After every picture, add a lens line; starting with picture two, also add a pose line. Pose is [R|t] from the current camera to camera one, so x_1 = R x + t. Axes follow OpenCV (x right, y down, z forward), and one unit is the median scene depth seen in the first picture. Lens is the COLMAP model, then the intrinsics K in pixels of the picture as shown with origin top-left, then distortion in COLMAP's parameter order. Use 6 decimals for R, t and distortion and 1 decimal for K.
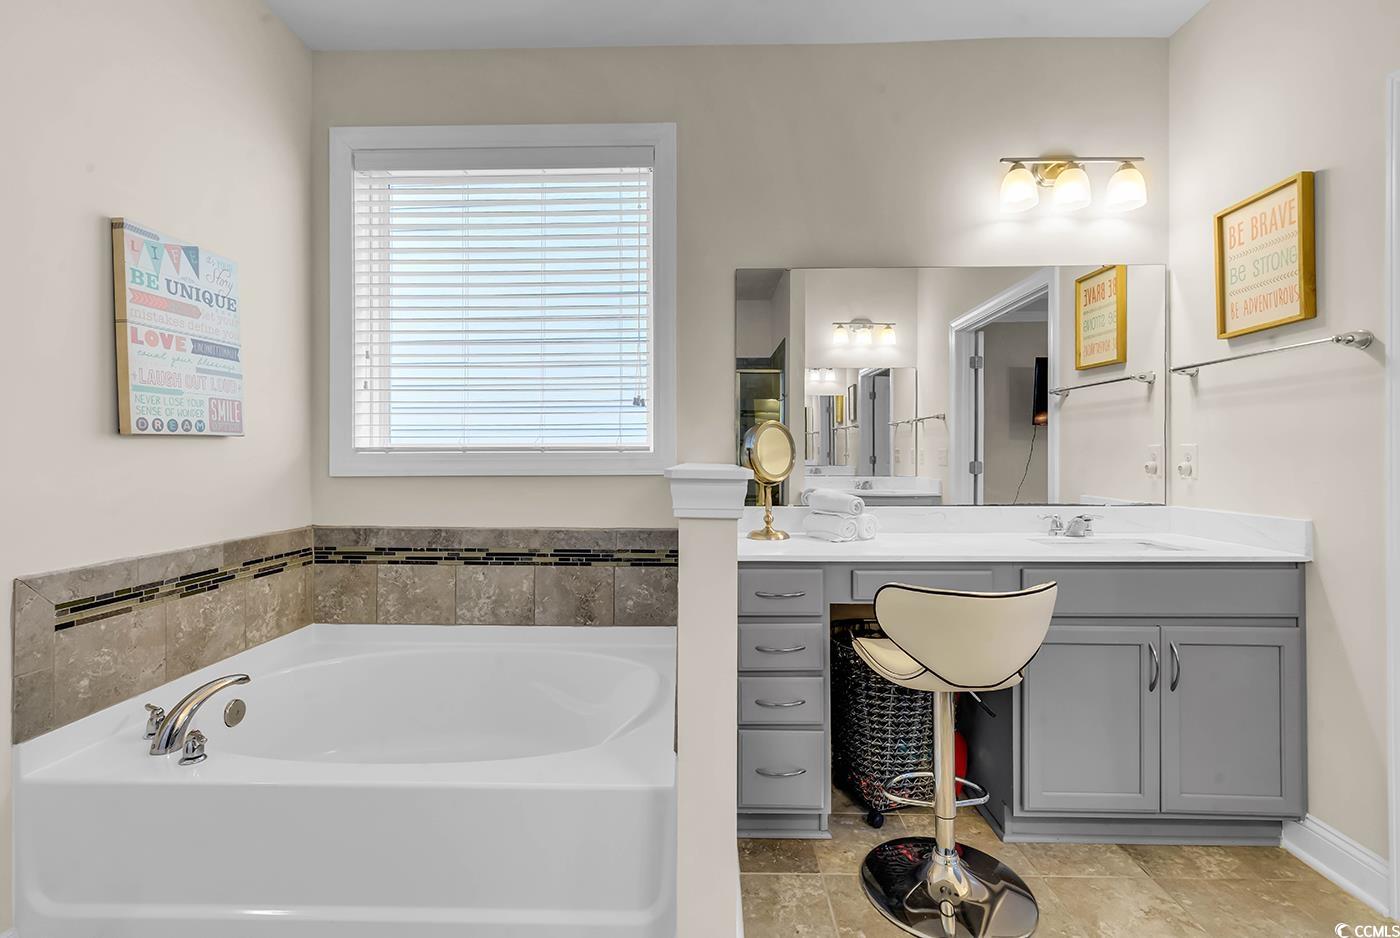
lens RADIAL K [[622.6, 0, 700.0], [0, 622.6, 469.0], [0, 0, 1]] dist [0.000187, -0.000034]
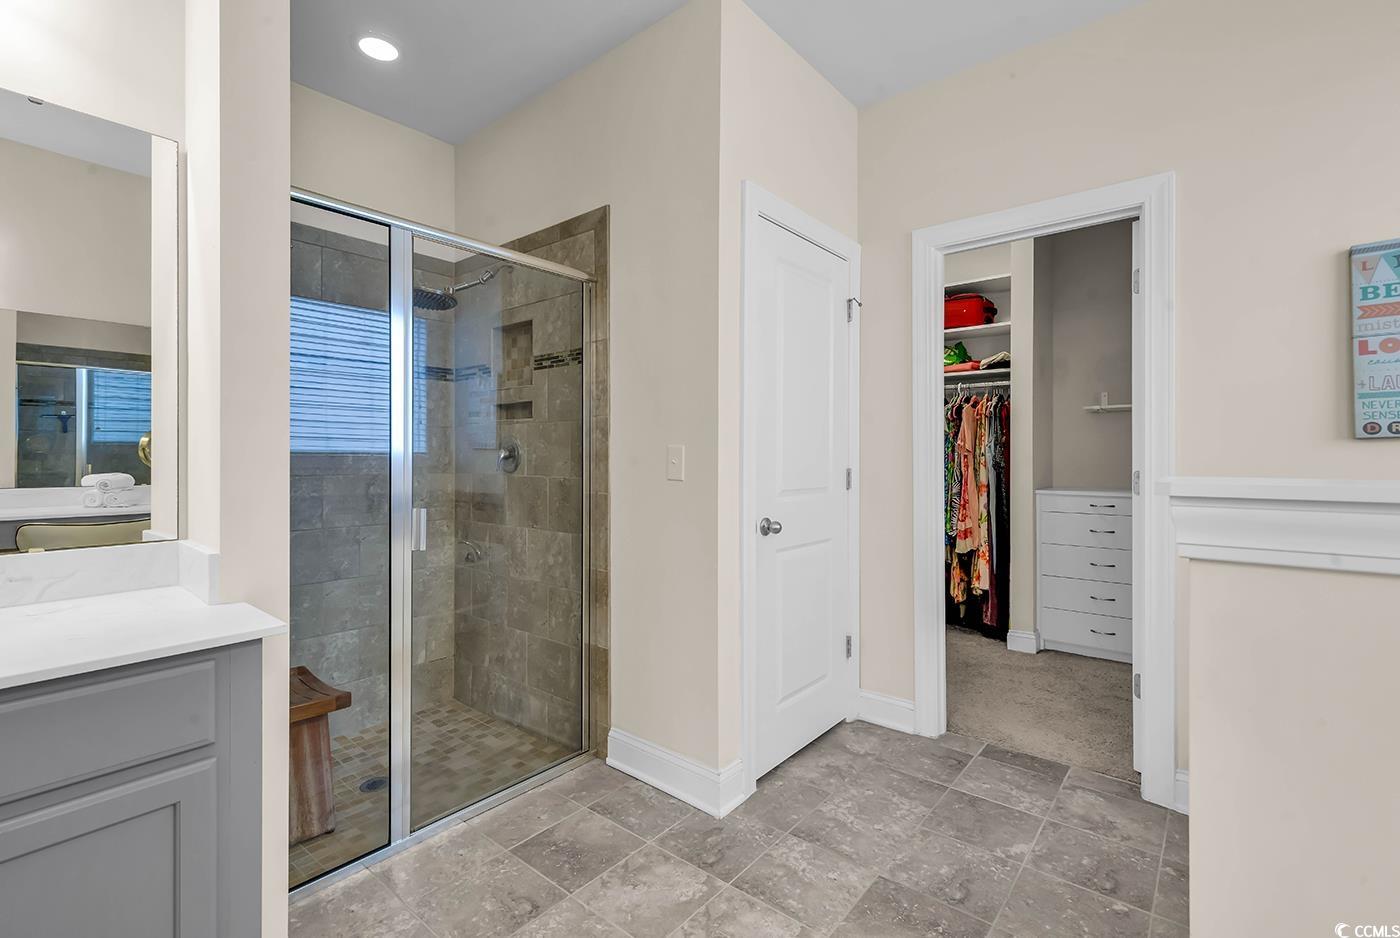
lens RADIAL K [[622.6, 0, 700.0], [0, 622.6, 469.0], [0, 0, 1]] dist [0.000187, -0.000034]
pose [[-0.618291, 0.012365, -0.785852, 0.674709], [-0.006312, 0.999766, 0.020698, -0.016627], [0.785924, 0.017758, -0.618069, 0.758223]]
